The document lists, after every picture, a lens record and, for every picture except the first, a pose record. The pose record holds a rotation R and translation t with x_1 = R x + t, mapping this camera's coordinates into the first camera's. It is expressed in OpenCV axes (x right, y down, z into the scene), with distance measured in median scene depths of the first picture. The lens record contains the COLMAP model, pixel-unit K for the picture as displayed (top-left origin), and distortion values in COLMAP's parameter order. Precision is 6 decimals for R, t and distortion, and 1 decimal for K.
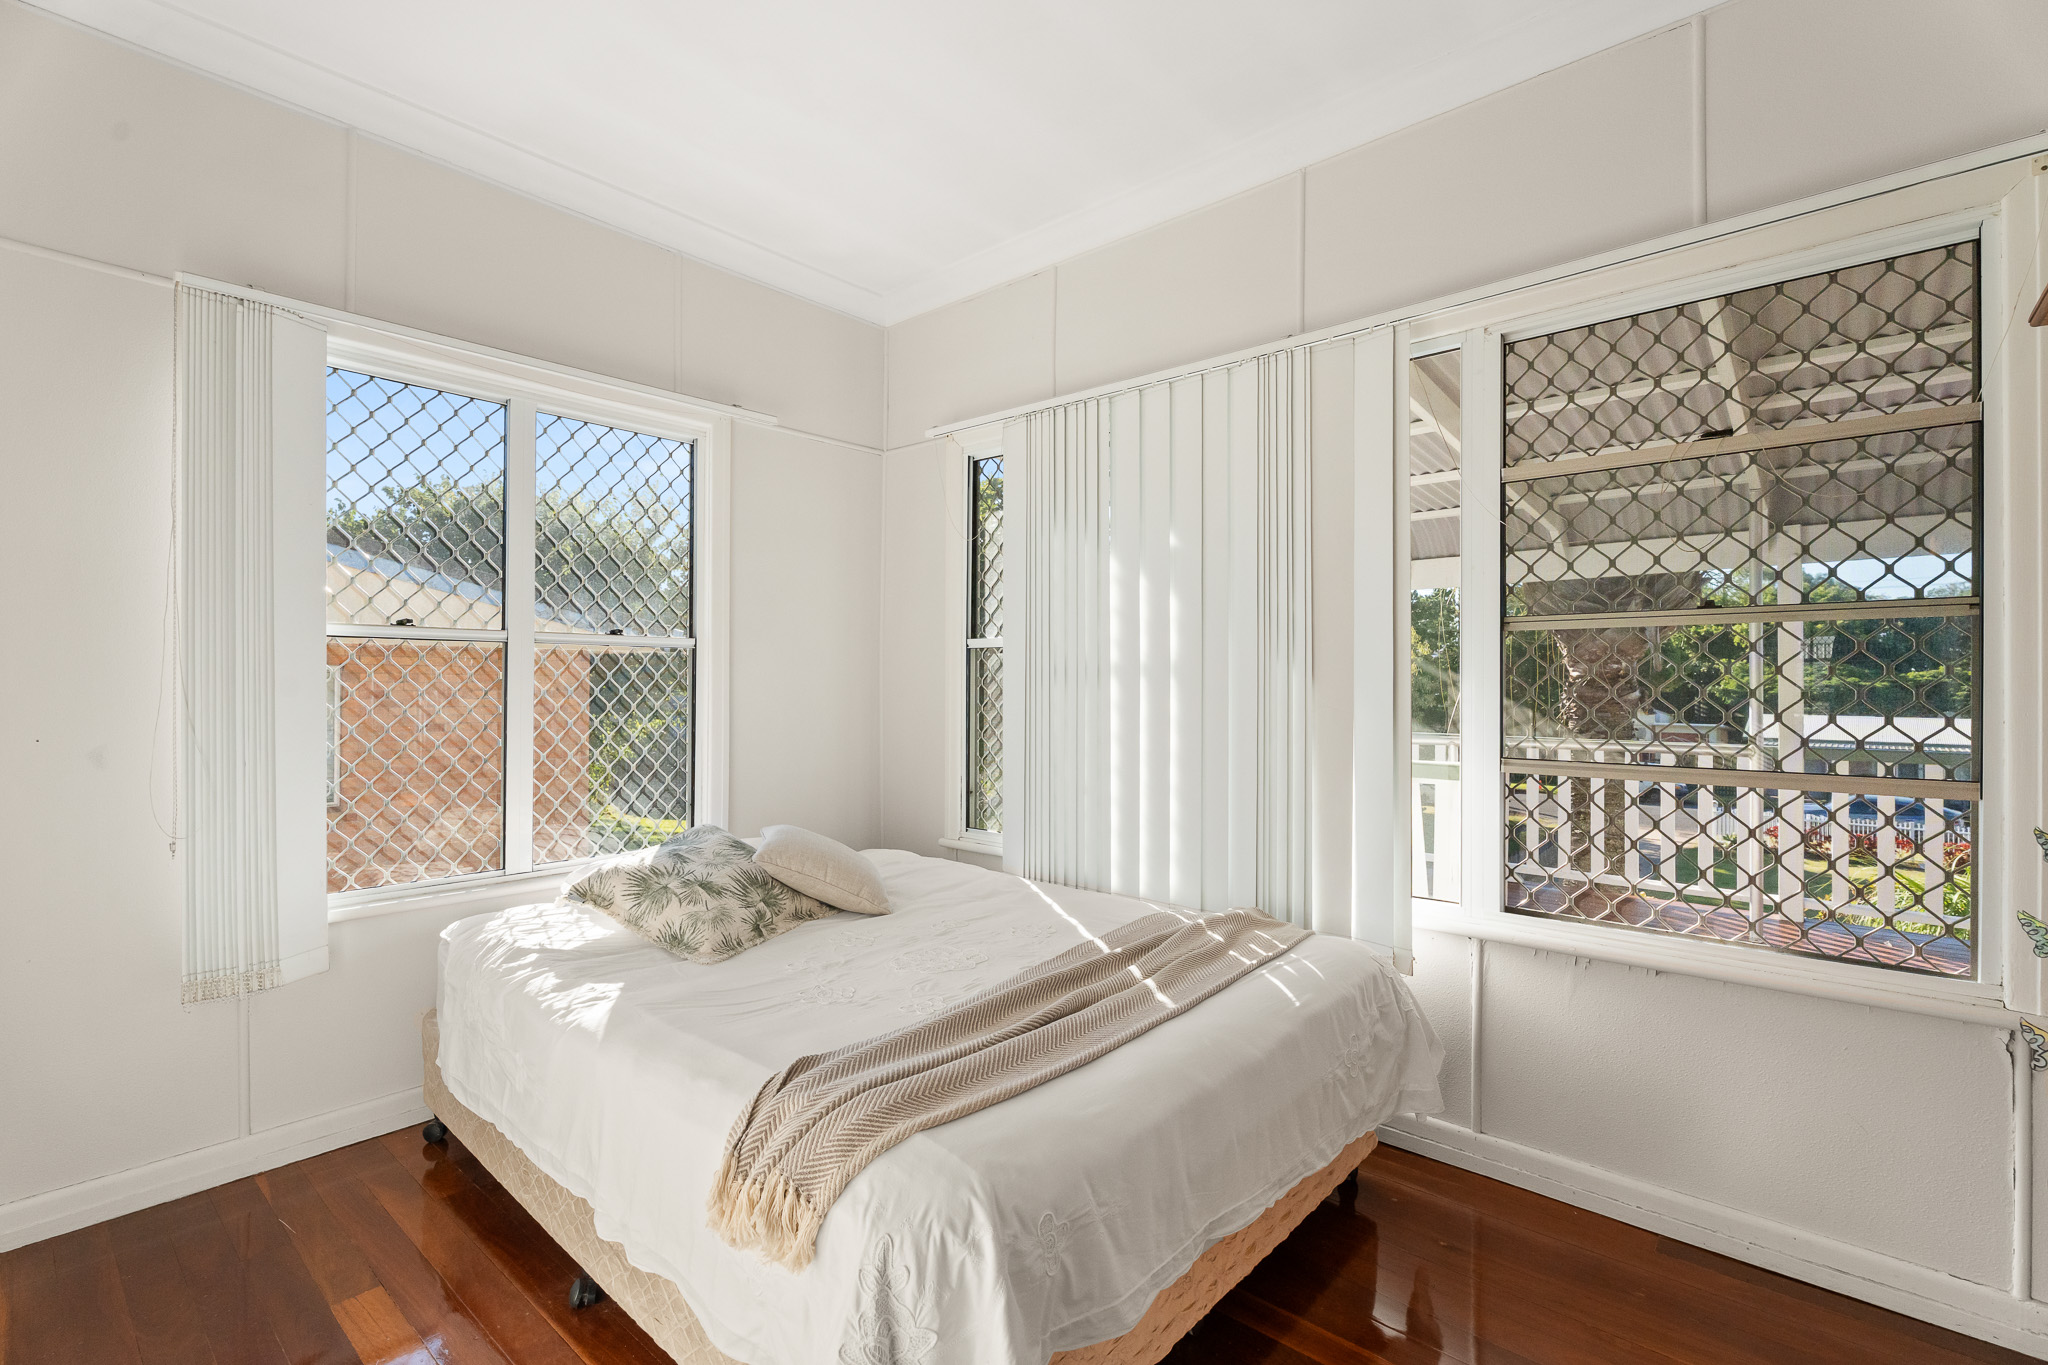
lens RADIAL K [[907.6, 0, 1041.3], [0, 907.6, 679.6], [0, 0, 1]] dist [-0.001647, 0.000184]
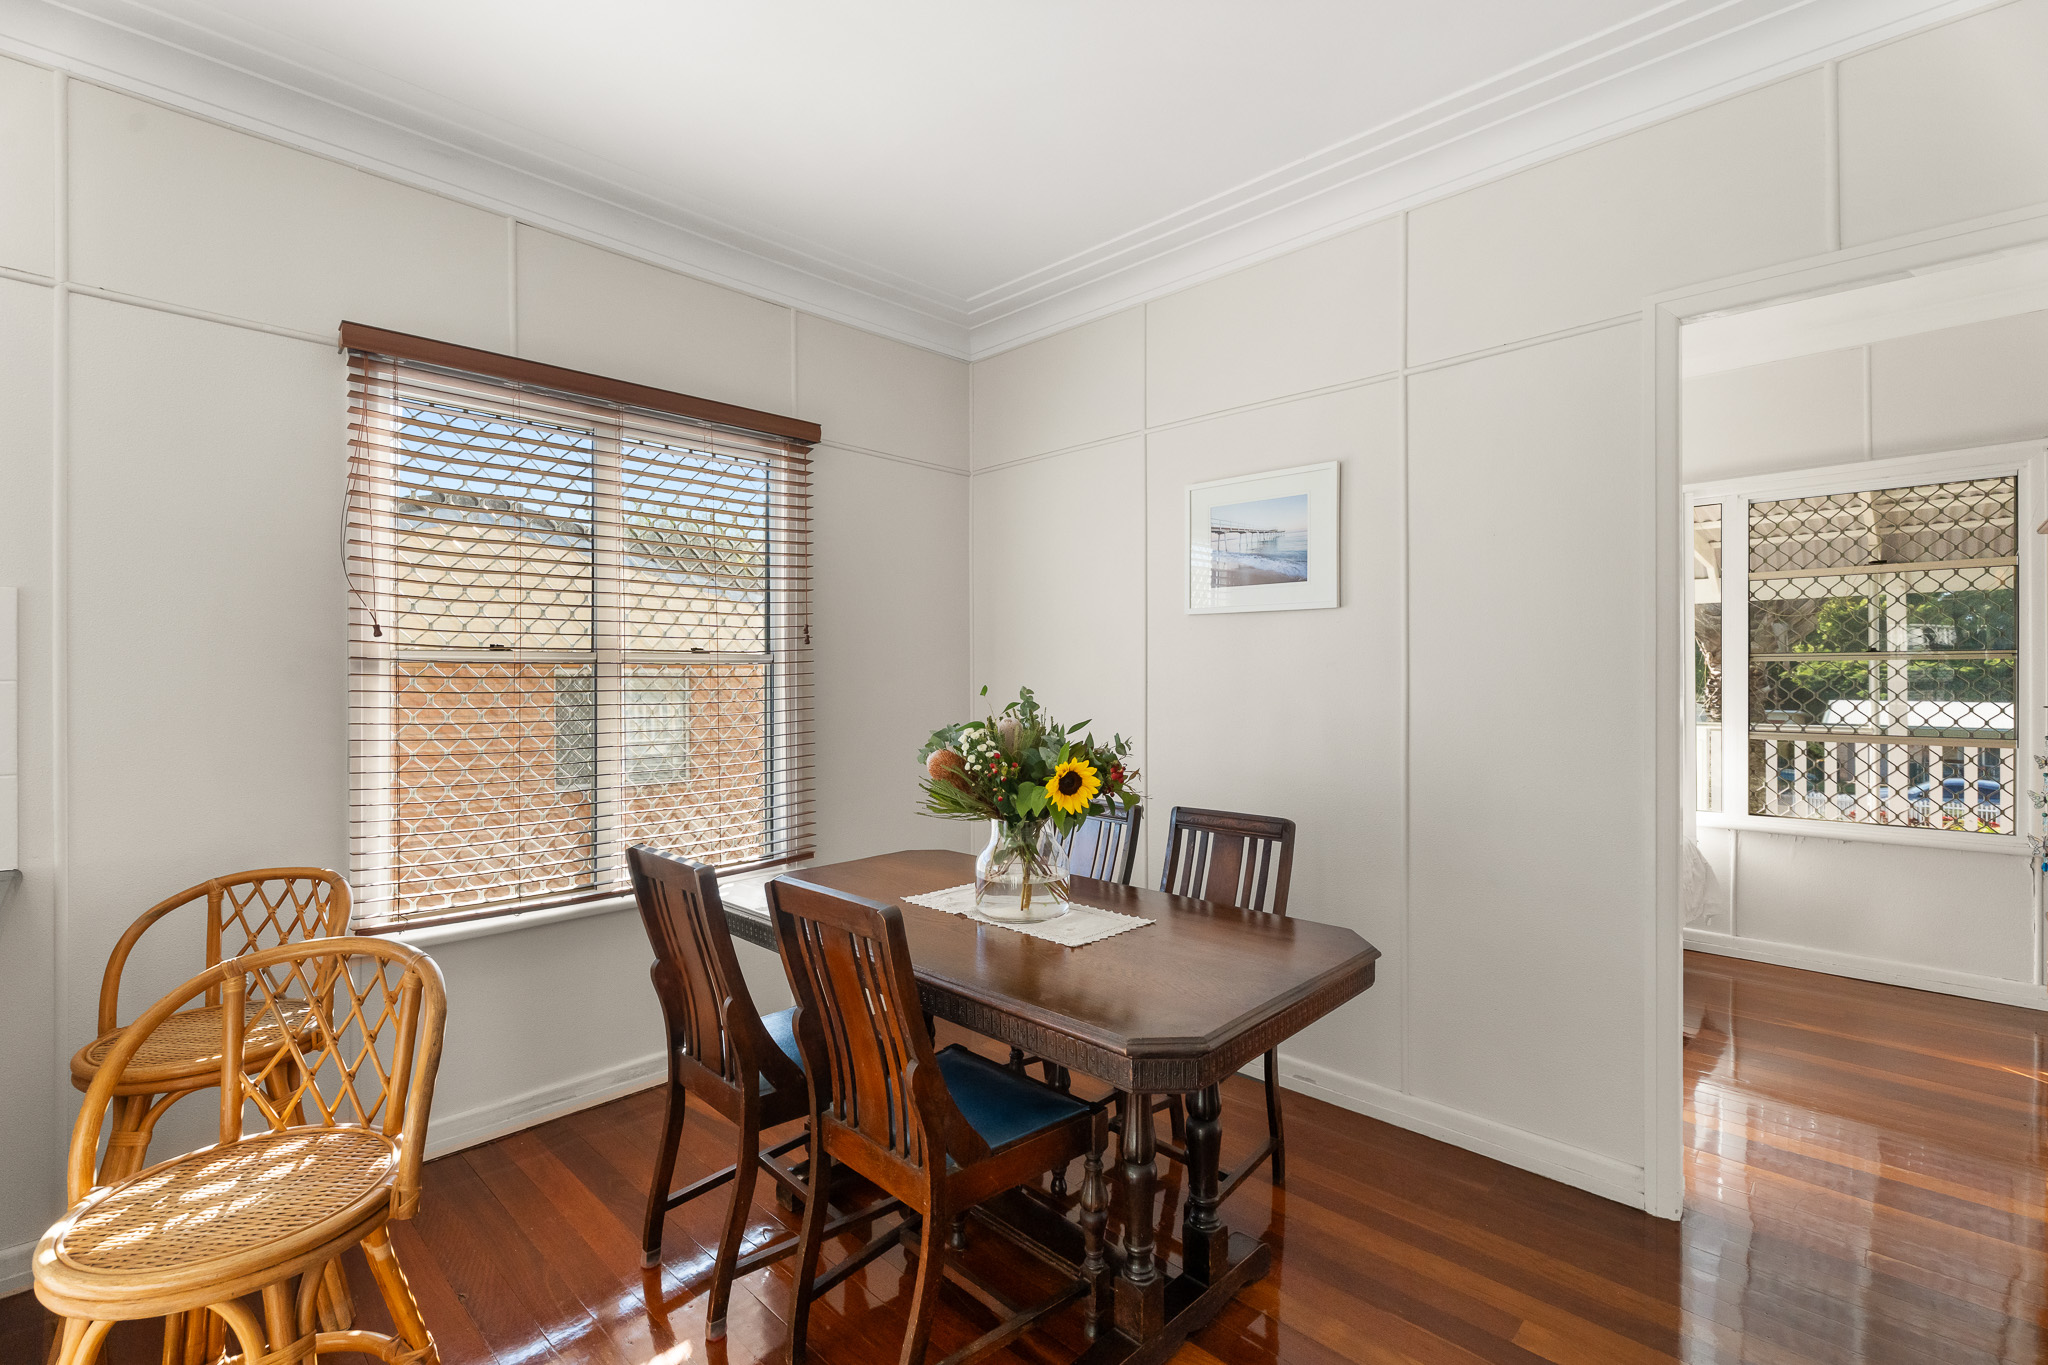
lens RADIAL K [[907.6, 0, 1033.6], [0, 907.6, 677.2], [0, 0, 1]] dist [-0.001647, 0.000184]
pose [[0.999115, -0.001451, -0.042040, -0.859726], [0.001478, 0.999999, 0.000599, -0.025441], [0.042040, -0.000660, 0.999116, -0.889947]]
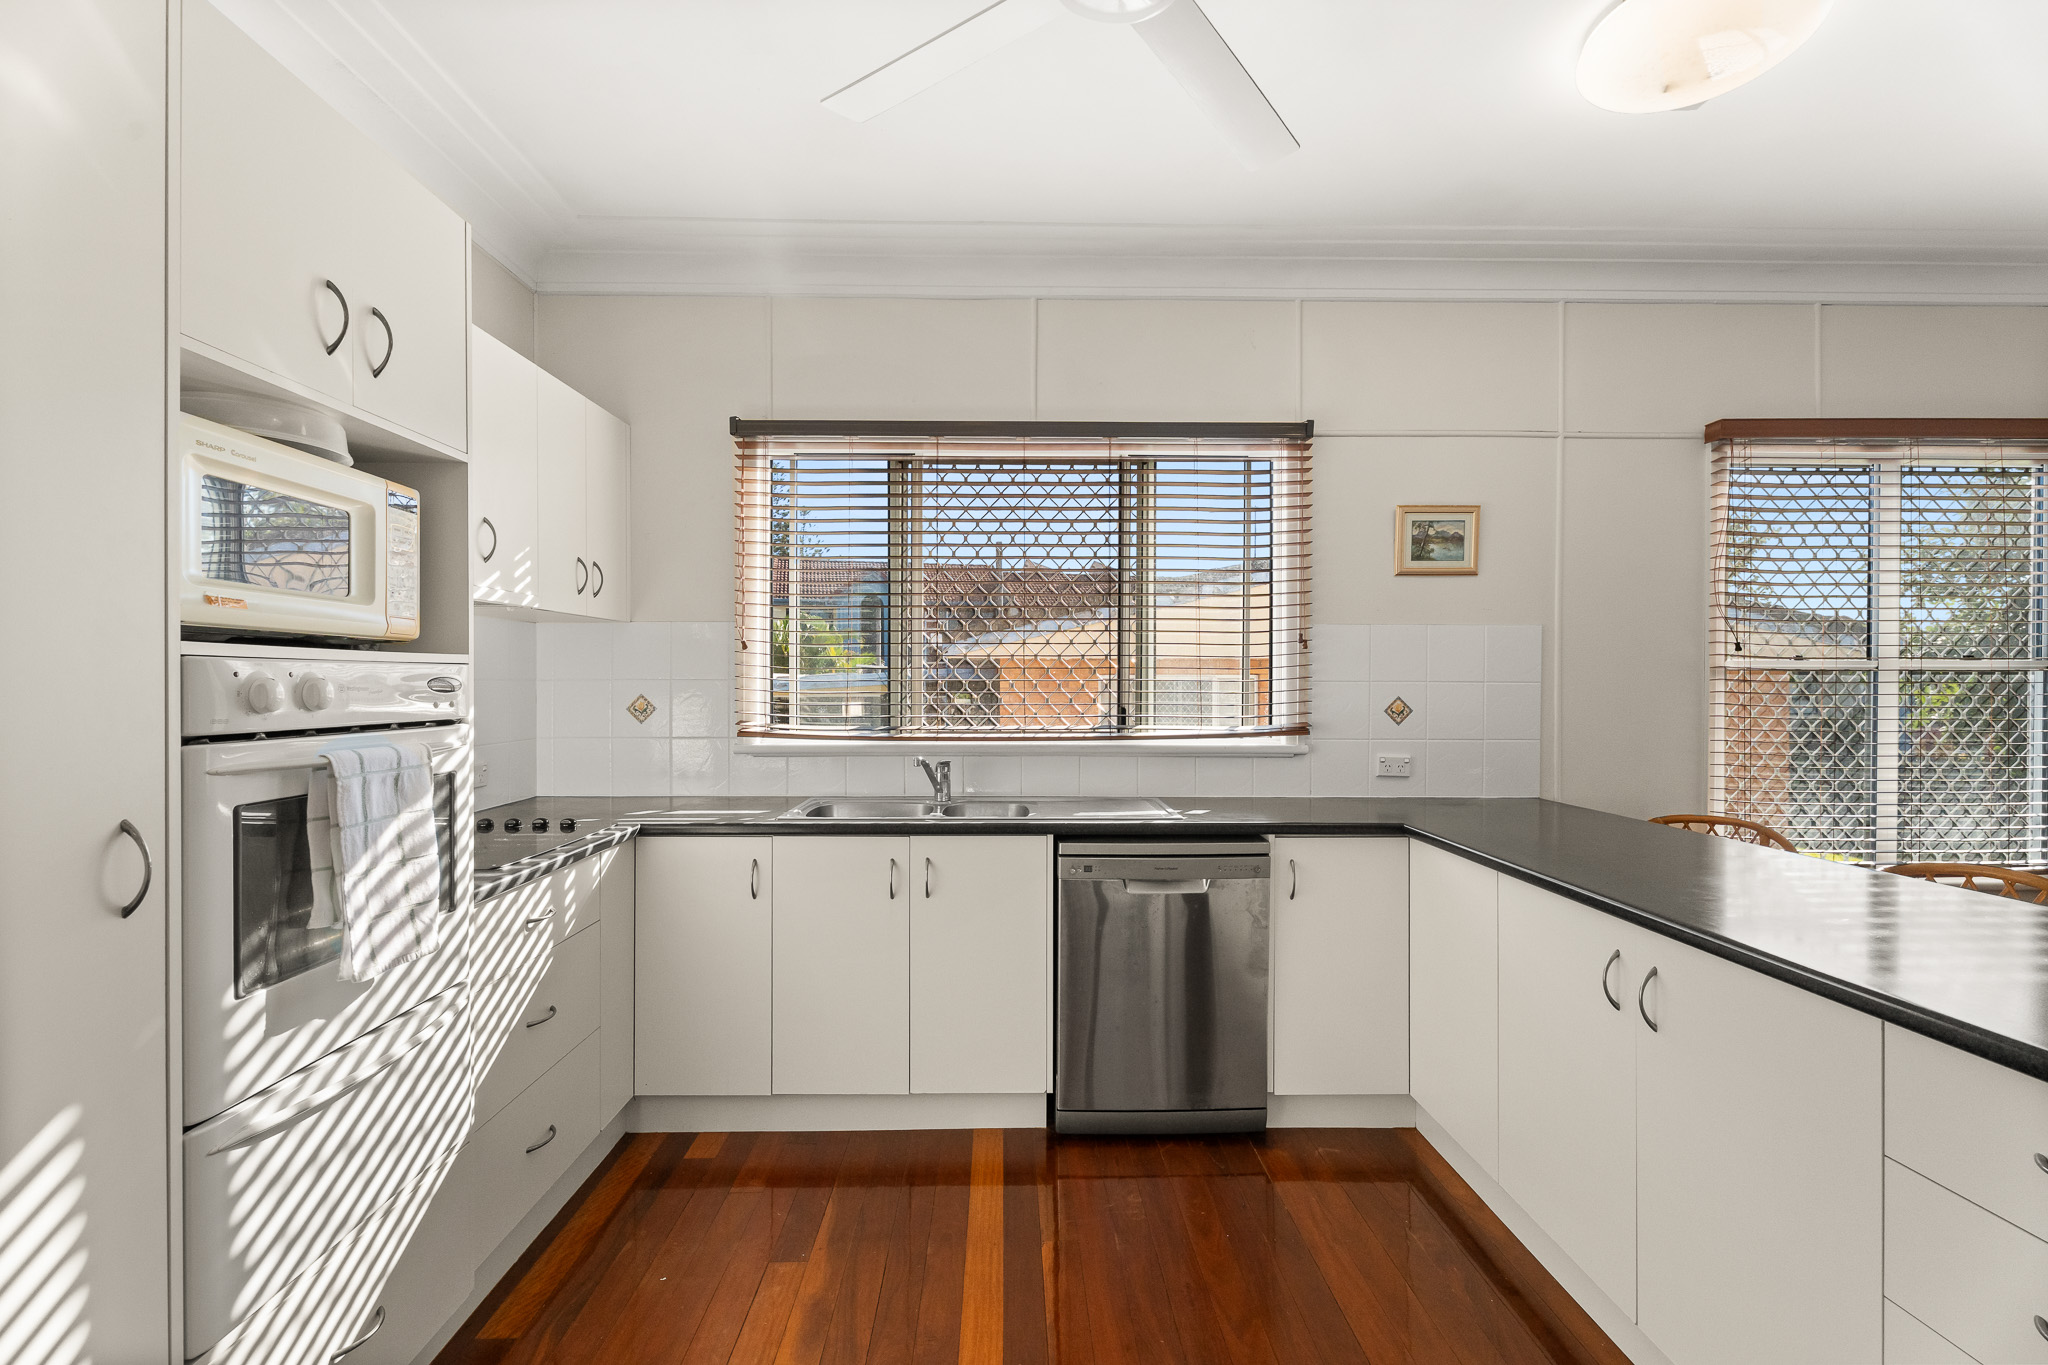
lens RADIAL K [[907.6, 0, 1034.8], [0, 907.6, 684.1], [0, 0, 1]] dist [-0.001647, 0.000184]
pose [[0.675830, 0.005806, -0.737035, -1.358421], [-0.004713, 0.999983, 0.003555, -0.021903], [0.737043, 0.001071, 0.675845, -1.609963]]
